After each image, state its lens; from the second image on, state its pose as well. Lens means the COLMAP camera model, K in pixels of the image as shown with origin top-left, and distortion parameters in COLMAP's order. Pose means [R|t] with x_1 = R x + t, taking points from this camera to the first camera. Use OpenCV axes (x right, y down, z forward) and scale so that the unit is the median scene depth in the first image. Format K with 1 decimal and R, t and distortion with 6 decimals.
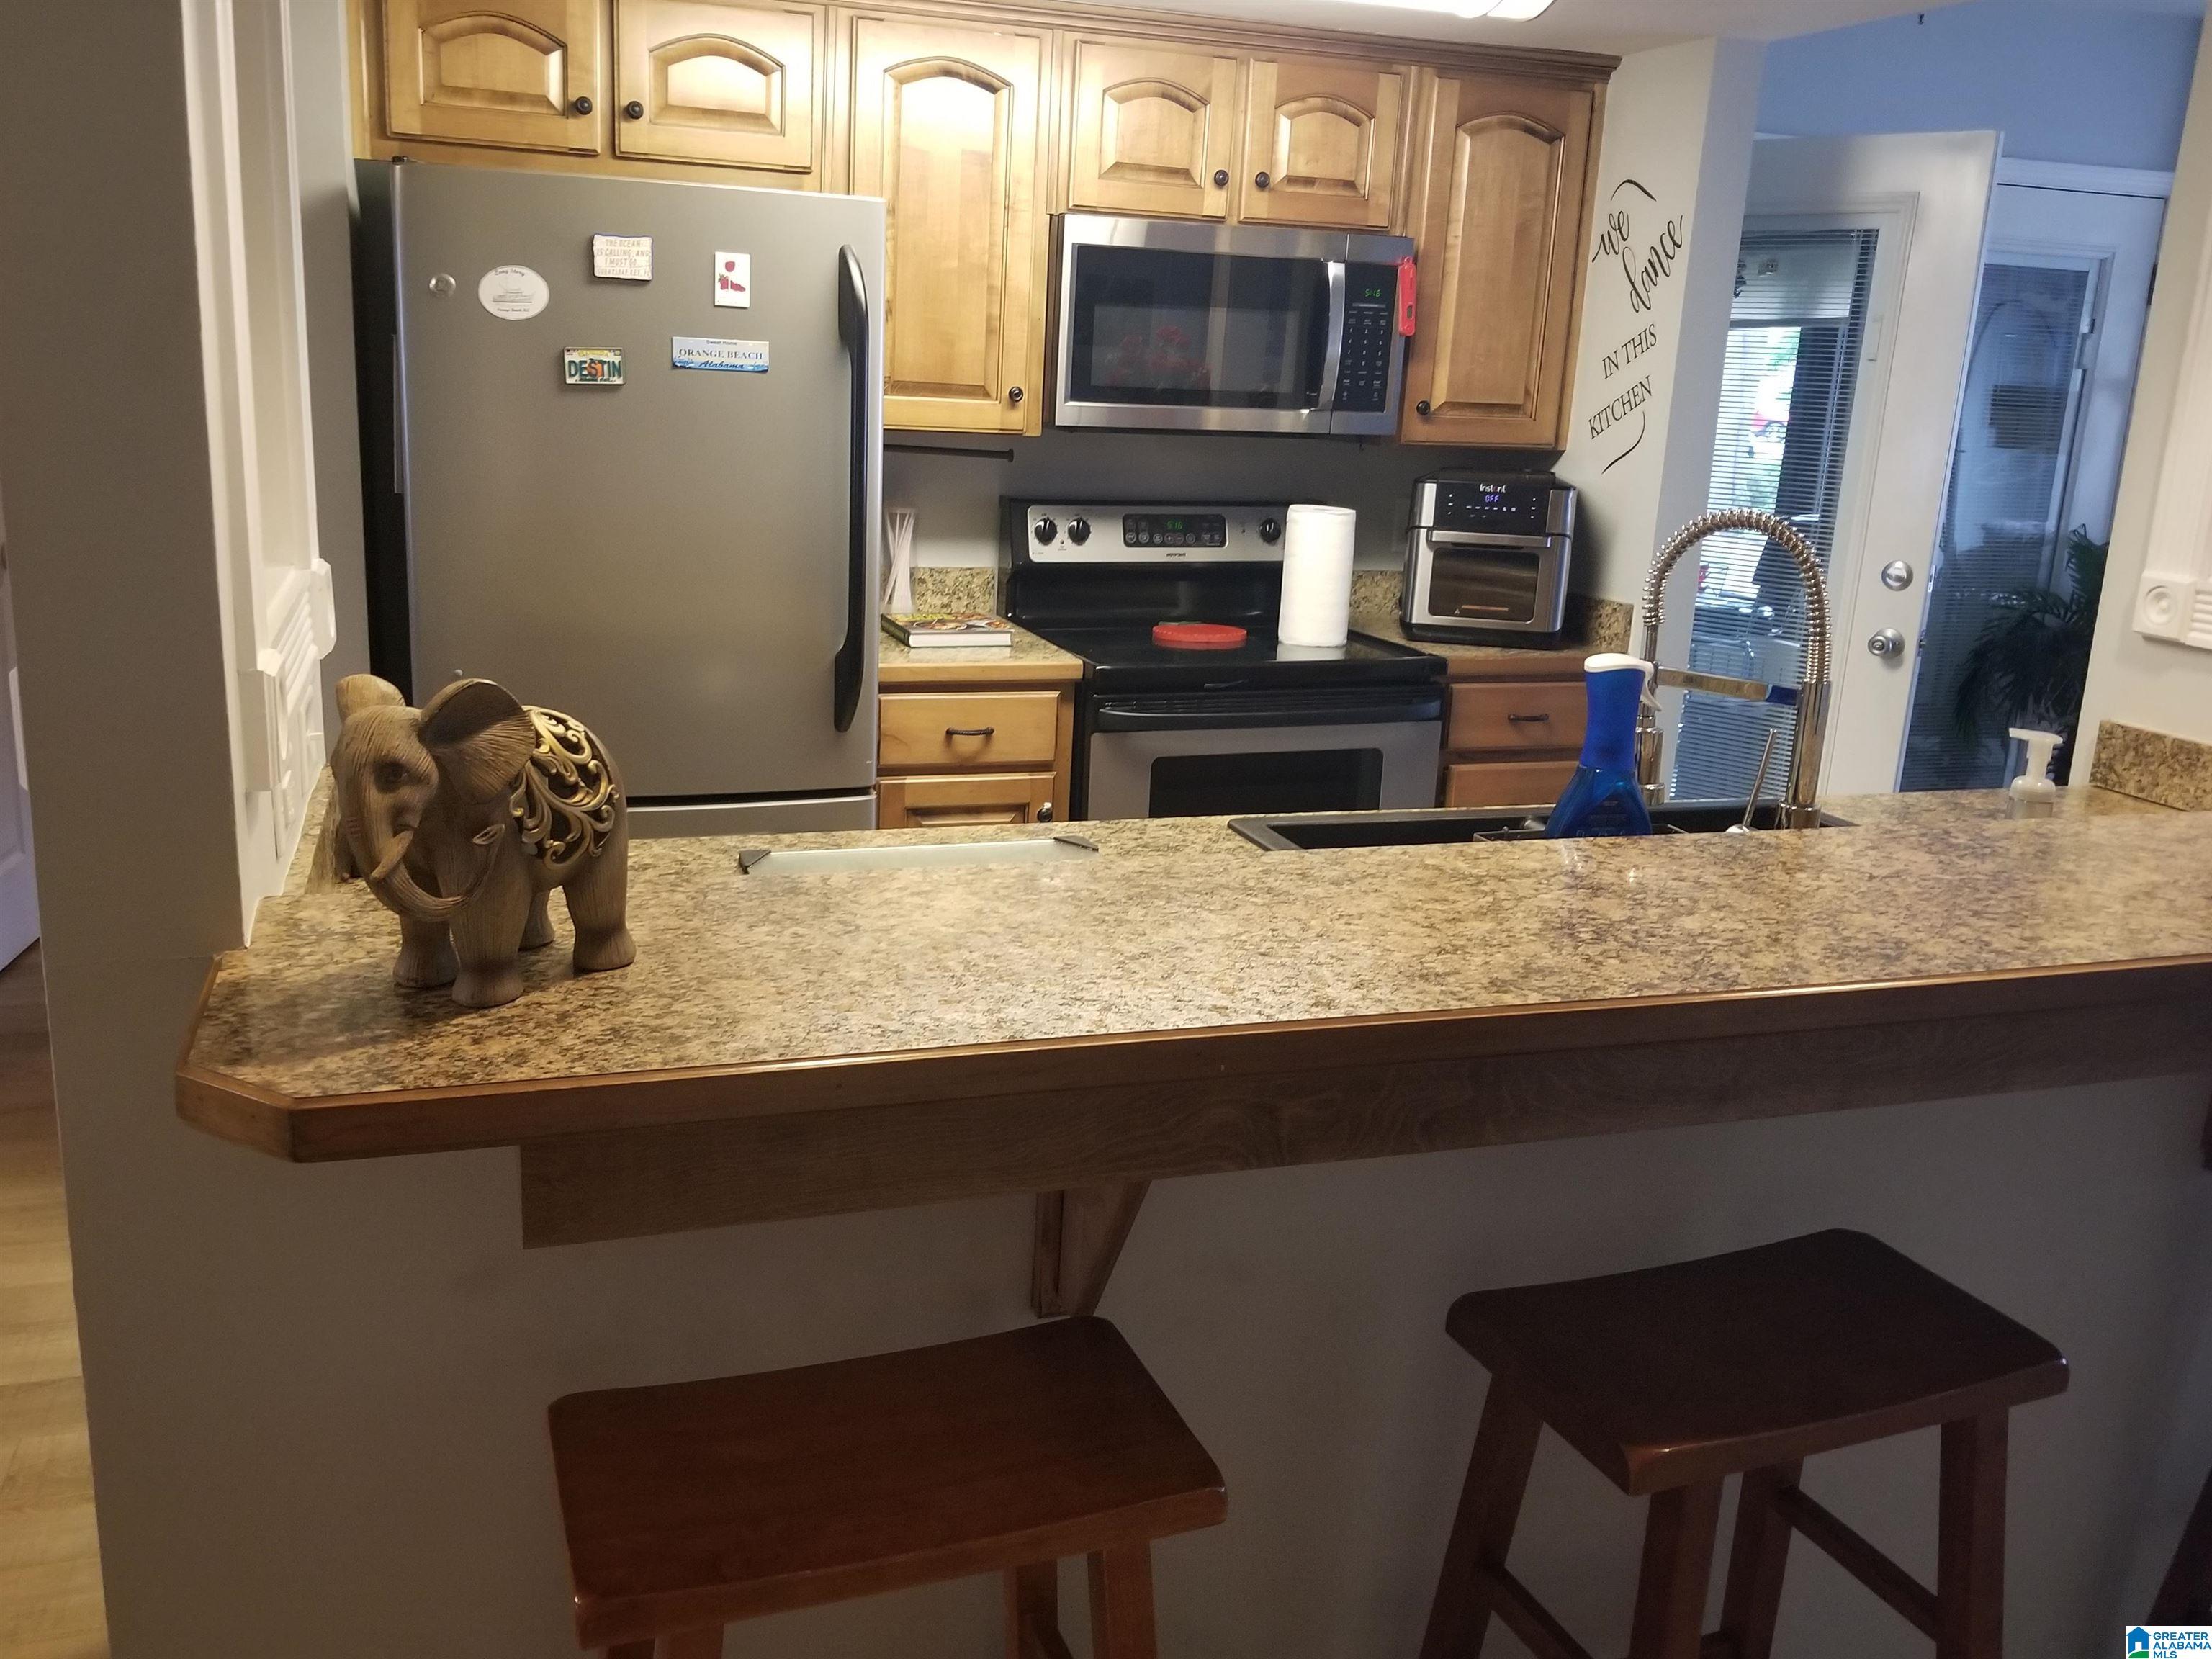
lens RADIAL K [[1809.1, 0, 1031.9], [0, 1809.1, 822.1], [0, 0, 1]] dist [0.103259, -0.182994]
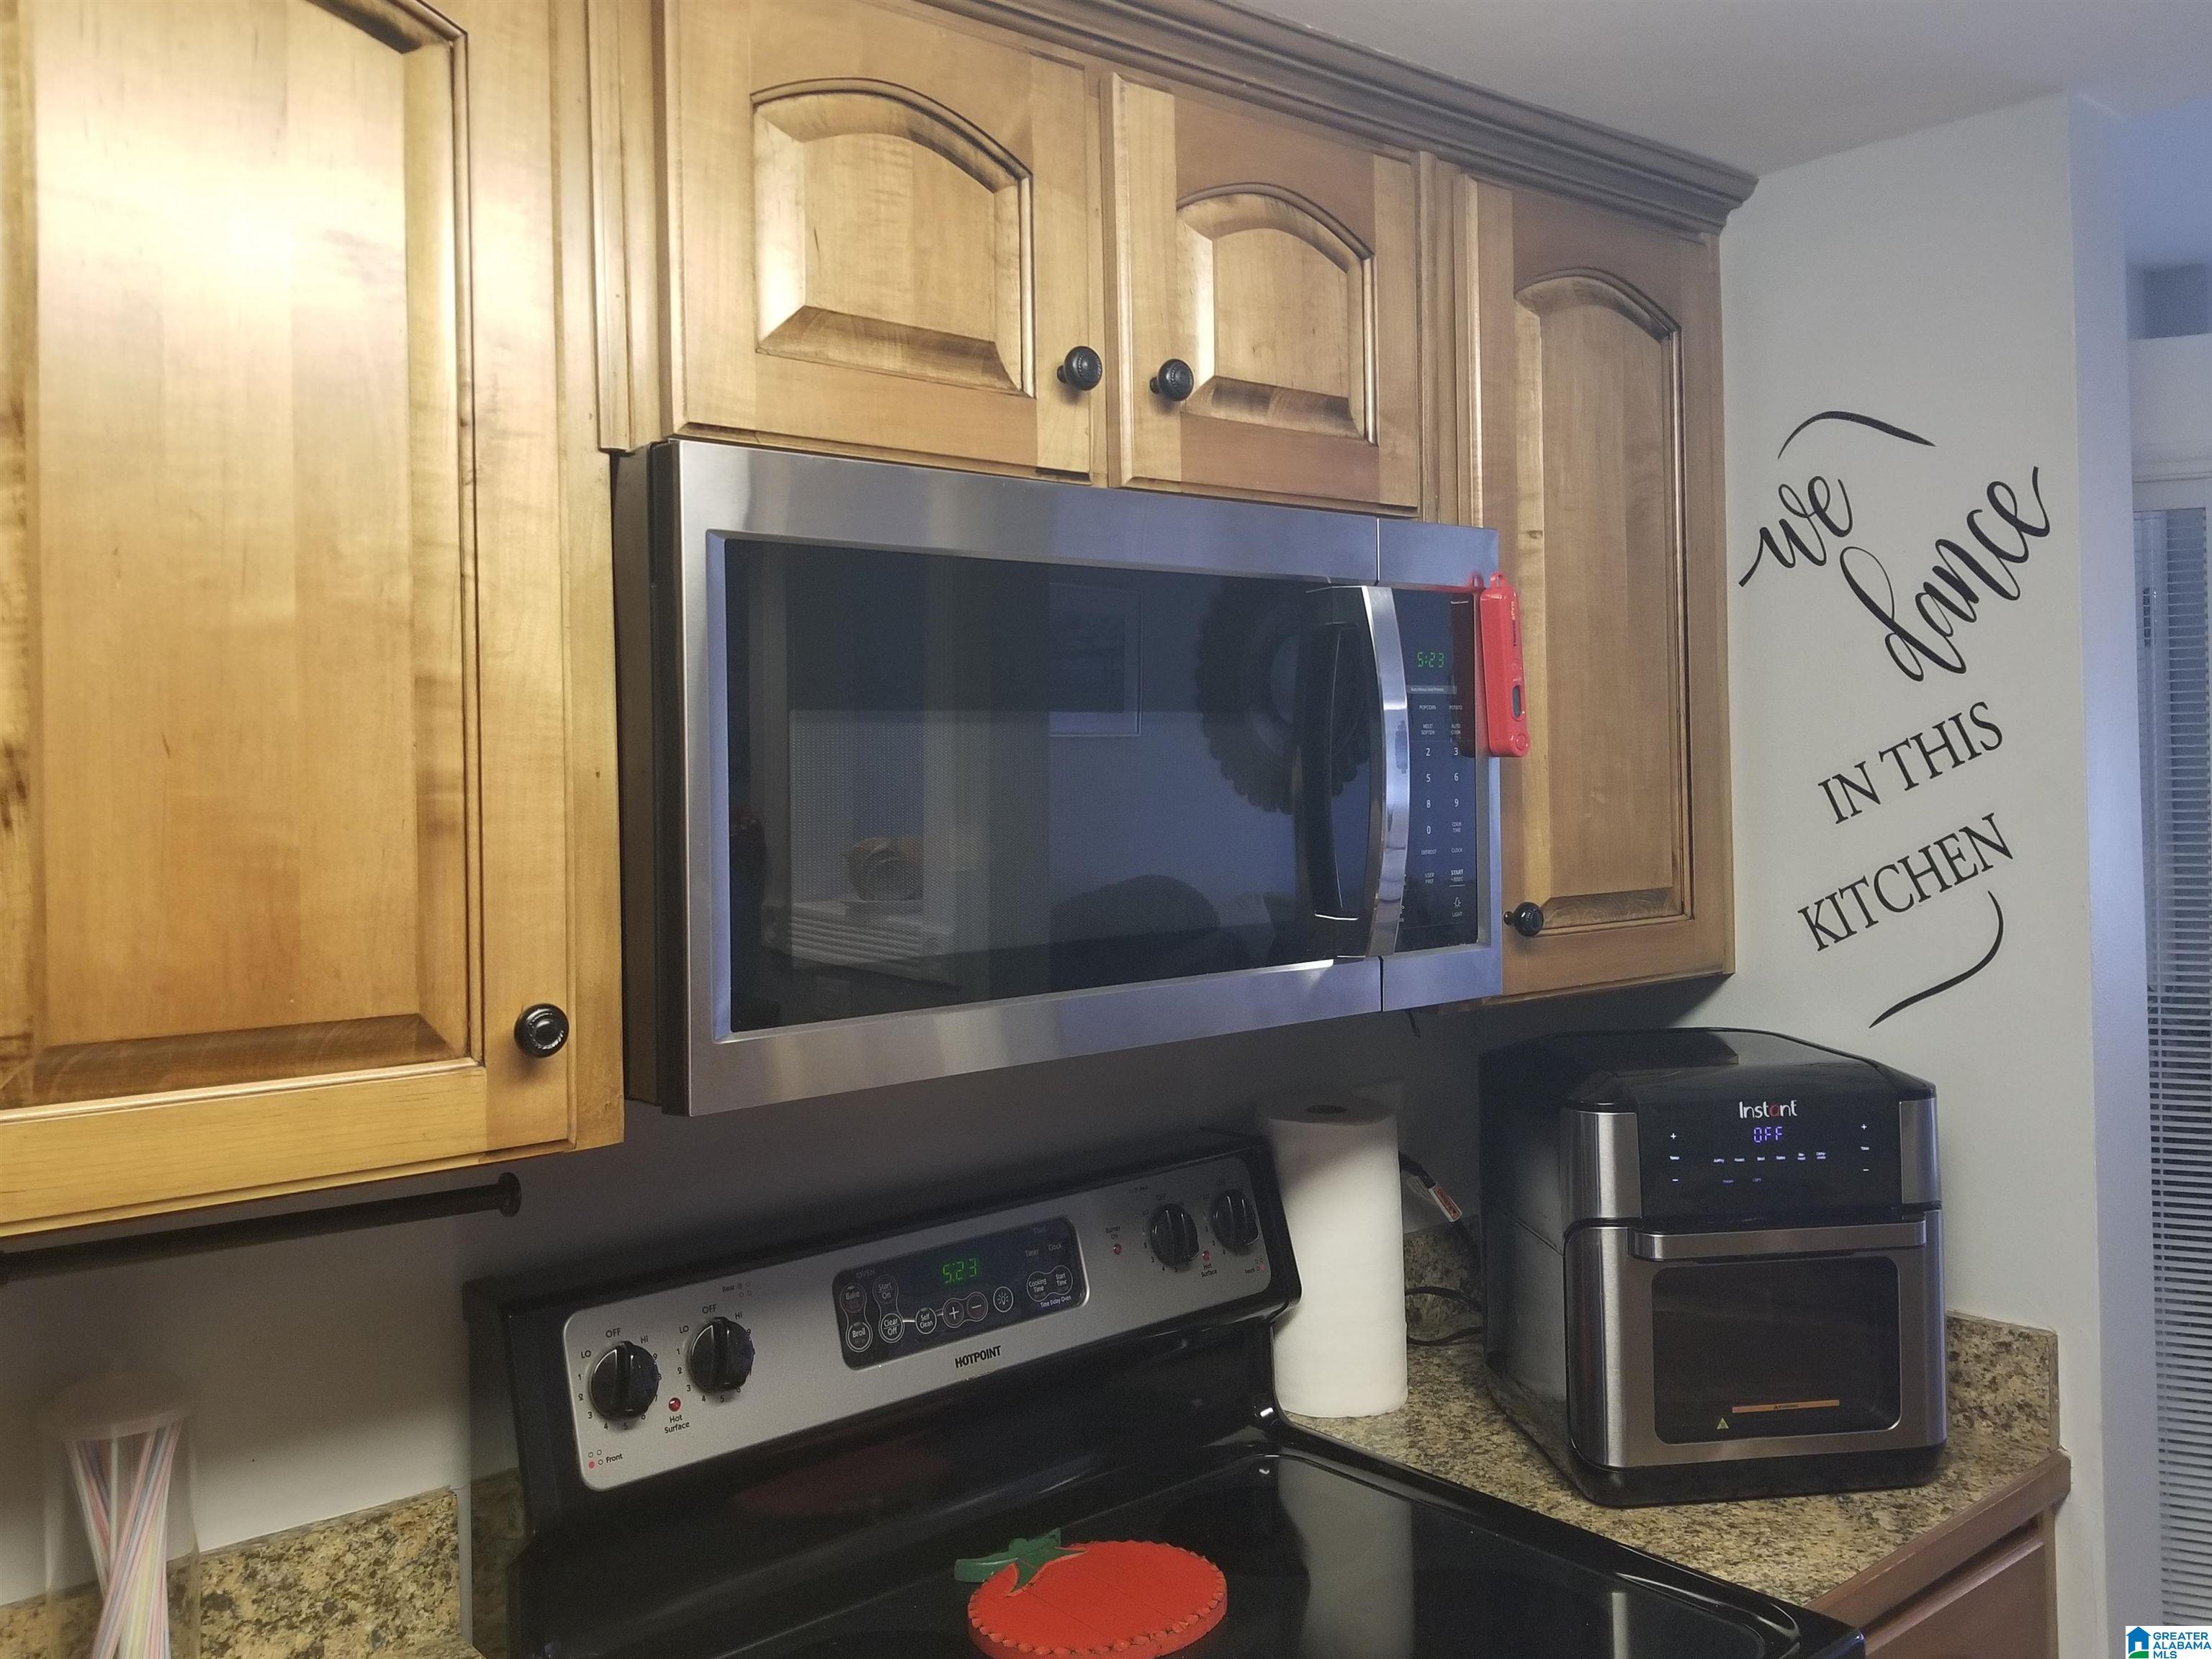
lens RADIAL K [[1858.6, 0, 1079.8], [0, 1858.6, 766.8], [0, 0, 1]] dist [0.093534, -0.151267]
pose [[0.932988, -0.061693, 0.354582, -0.030862], [0.145802, 0.965524, -0.215649, -0.193341], [-0.329053, 0.252896, 0.909817, 0.671205]]
